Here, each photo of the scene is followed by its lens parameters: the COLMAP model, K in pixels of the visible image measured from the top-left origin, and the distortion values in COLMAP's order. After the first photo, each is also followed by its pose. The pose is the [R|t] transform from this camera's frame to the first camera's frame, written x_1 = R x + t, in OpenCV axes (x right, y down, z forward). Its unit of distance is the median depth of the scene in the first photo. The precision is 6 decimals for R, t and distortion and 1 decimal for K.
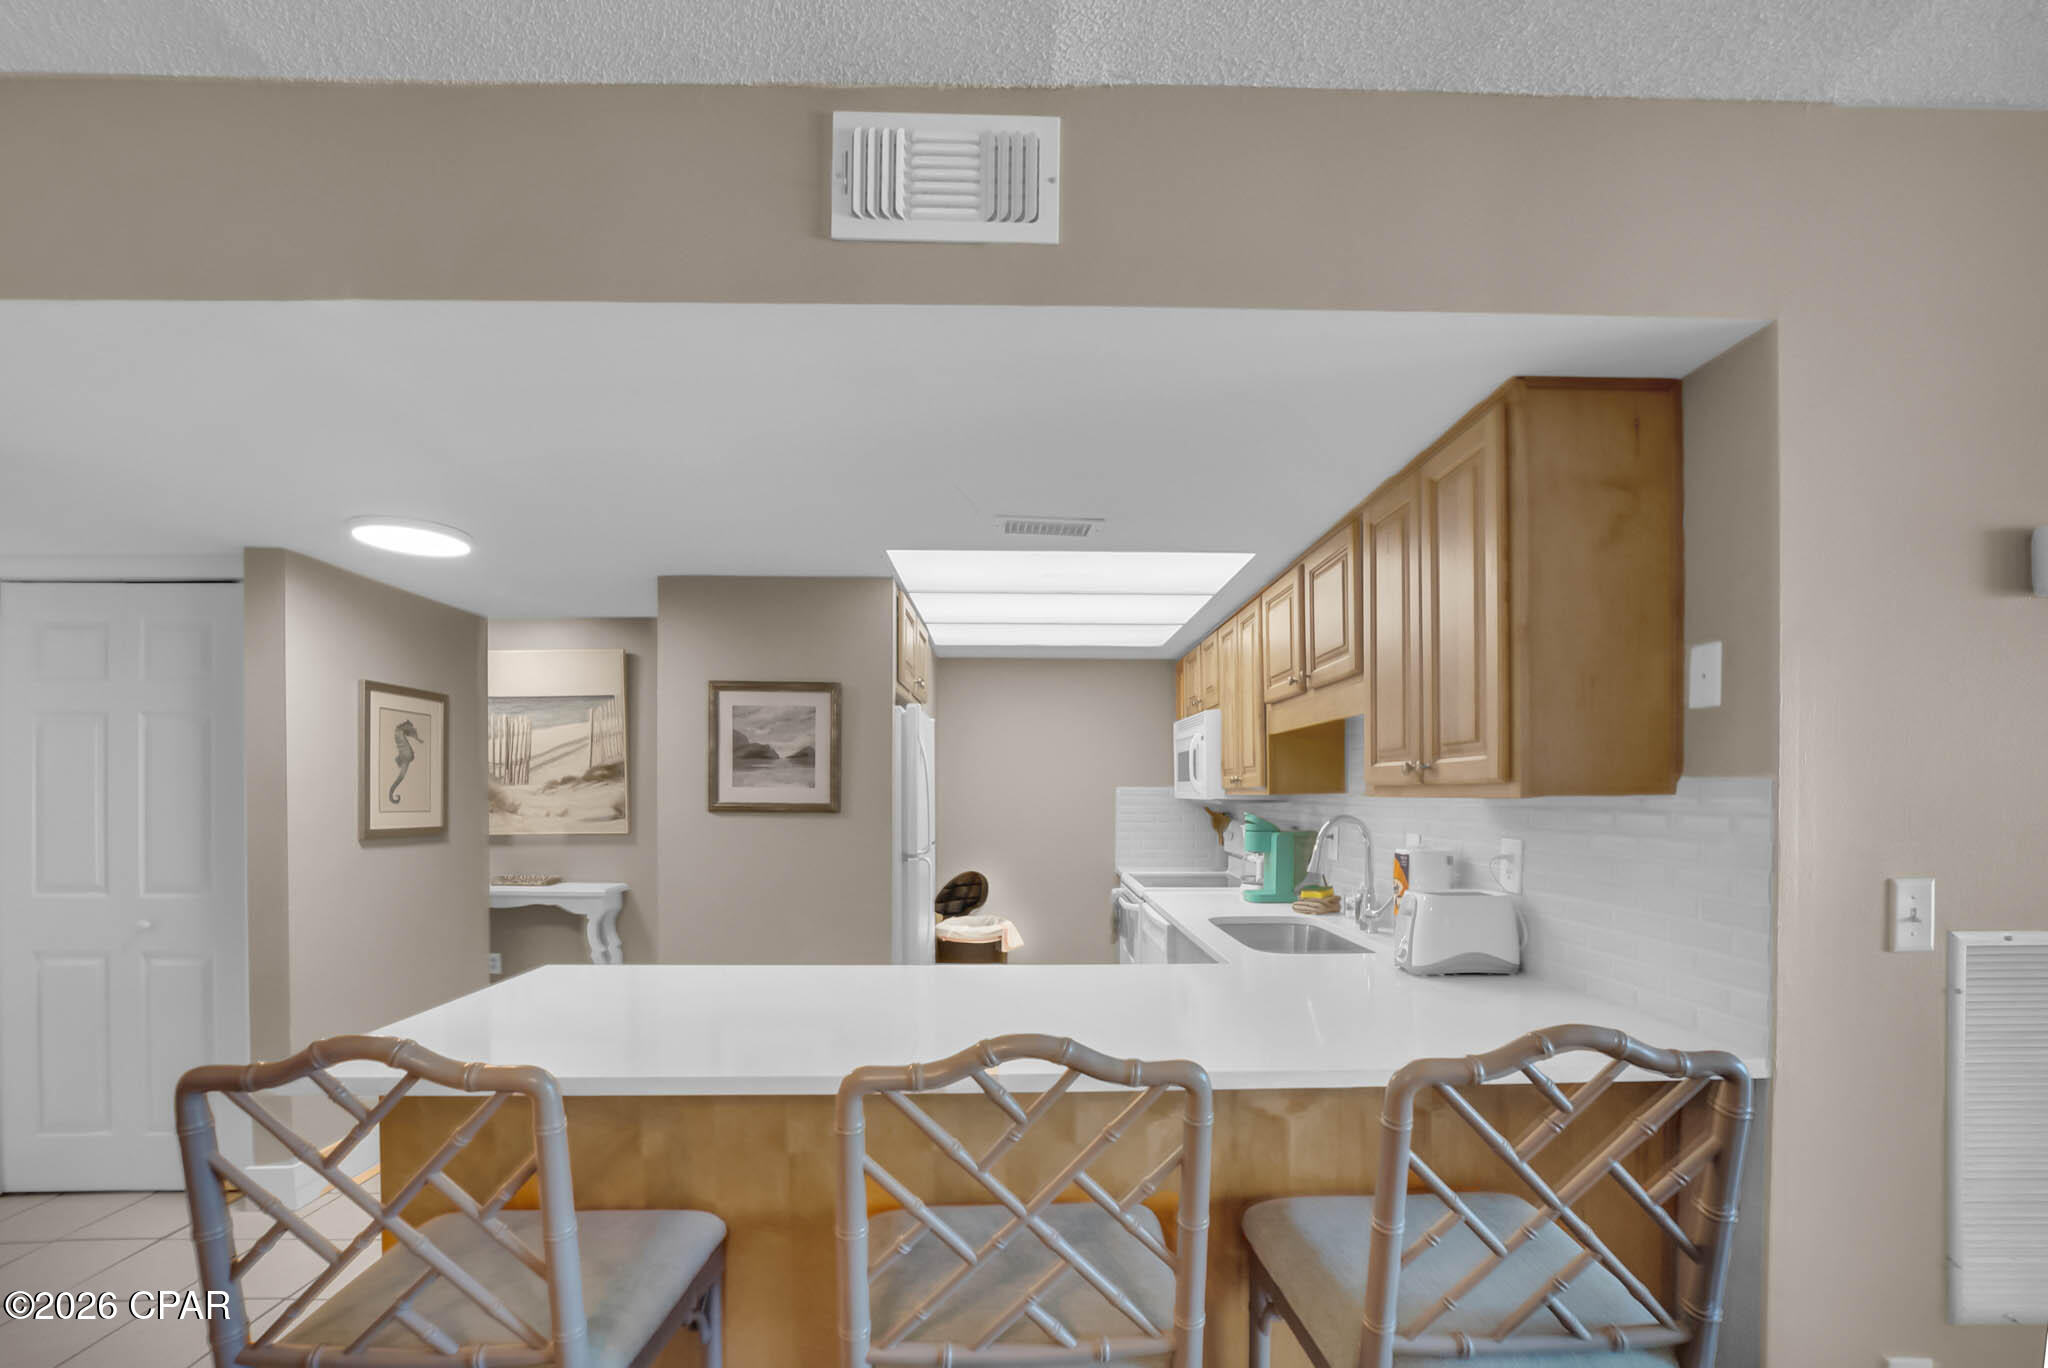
lens RADIAL K [[879.4, 0, 1031.2], [0, 879.4, 808.0], [0, 0, 1]] dist [-0.010371, 0.000029]
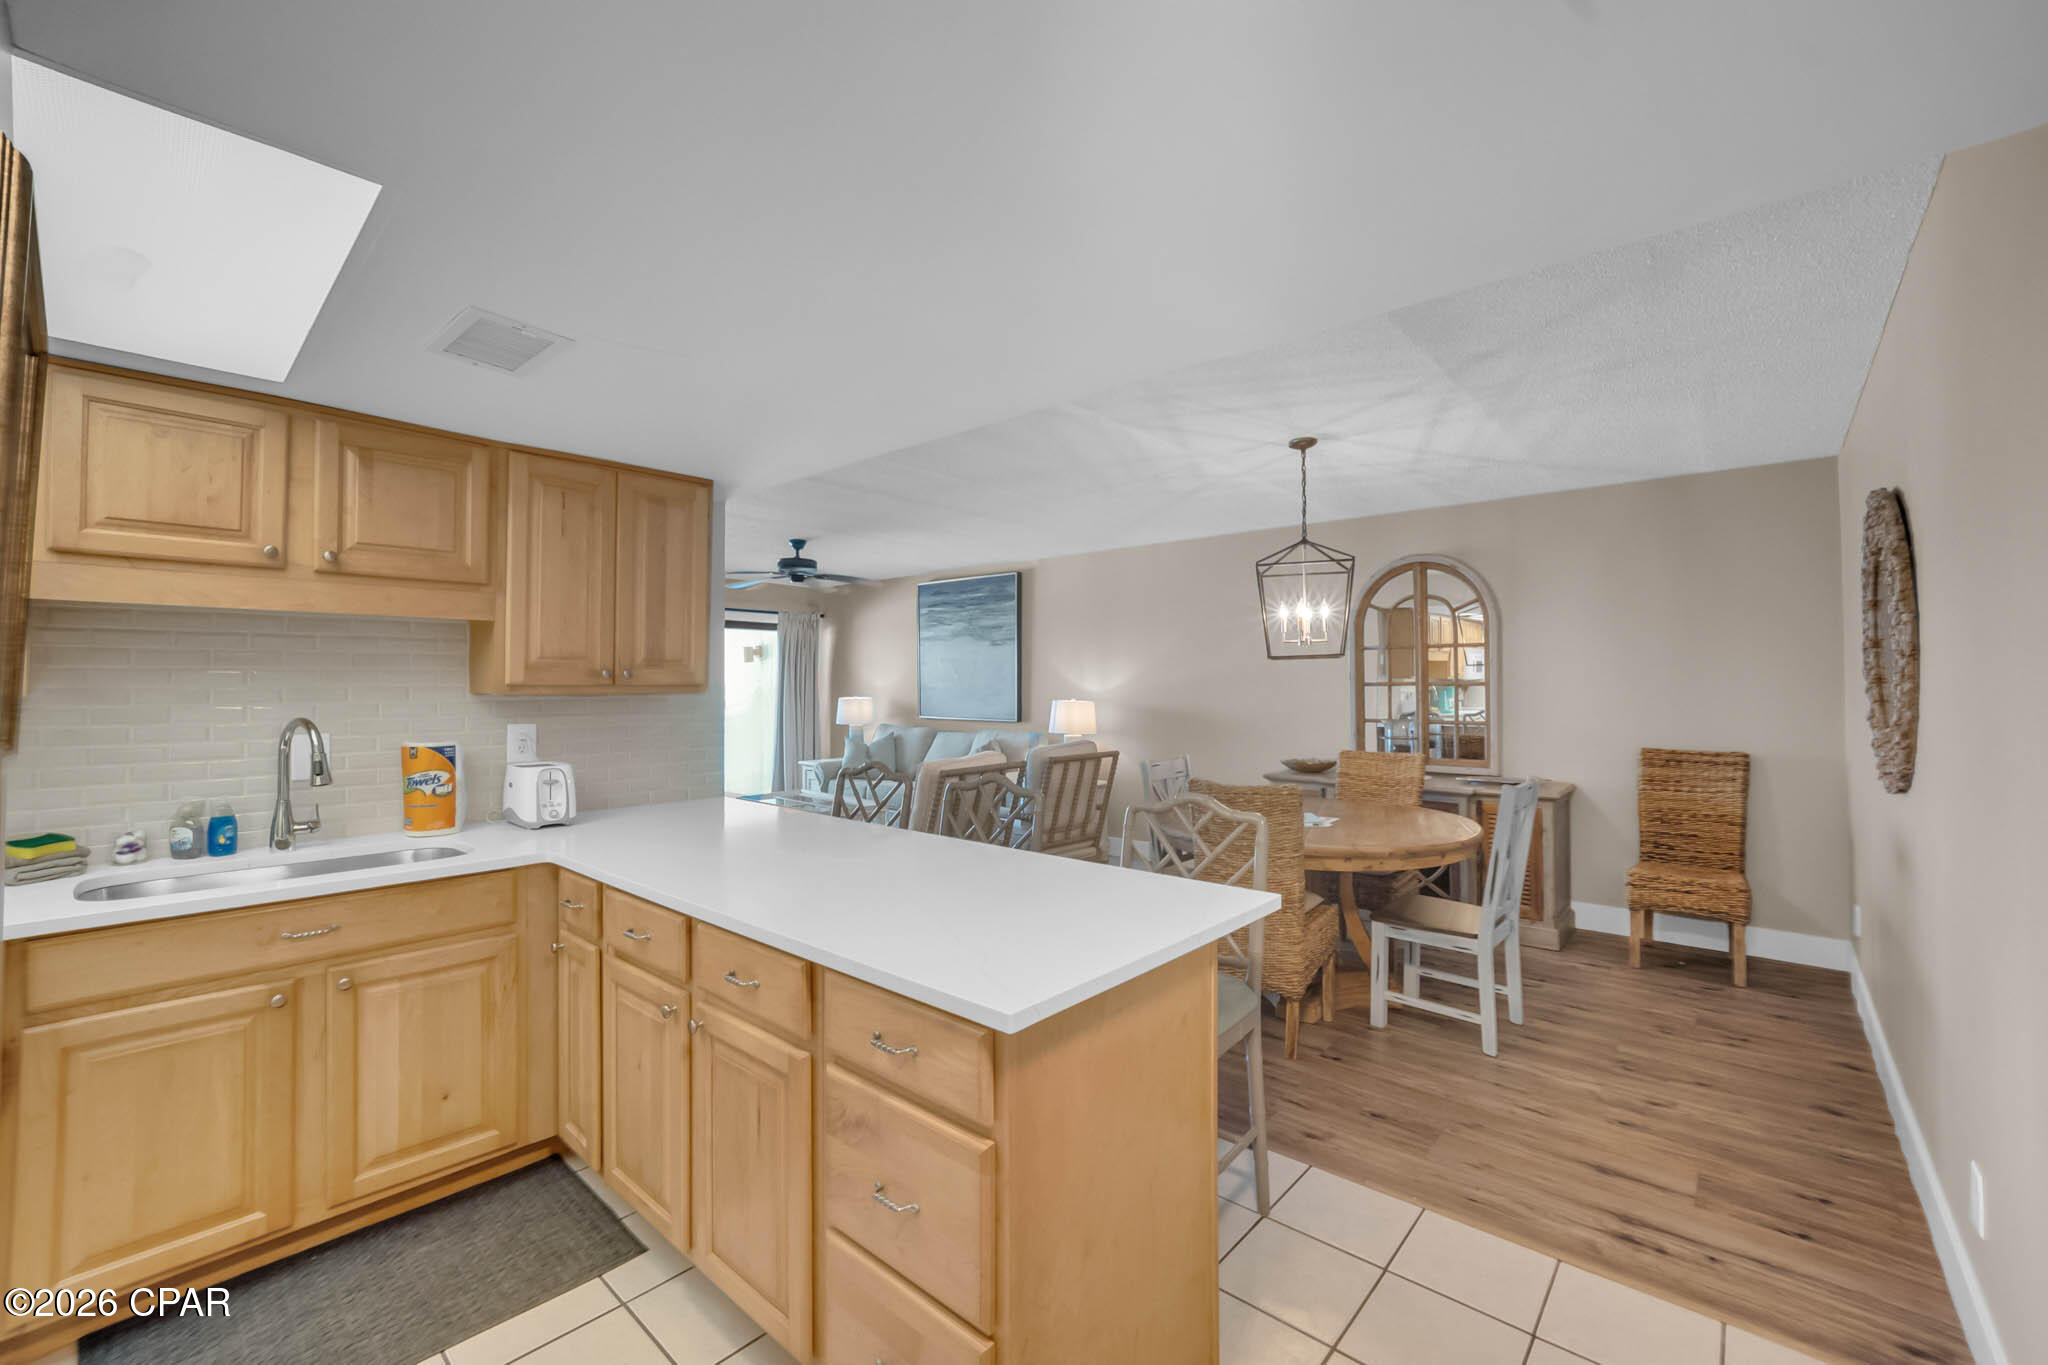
lens RADIAL K [[836.6, 0, 1037.4], [0, 836.6, 672.4], [0, 0, 1]] dist [-0.018821, 0.000671]
pose [[-0.737385, 0.010227, 0.675395, -0.617853], [0.012282, 0.999923, -0.001731, -0.021877], [-0.675361, 0.007019, -0.737454, 0.928013]]
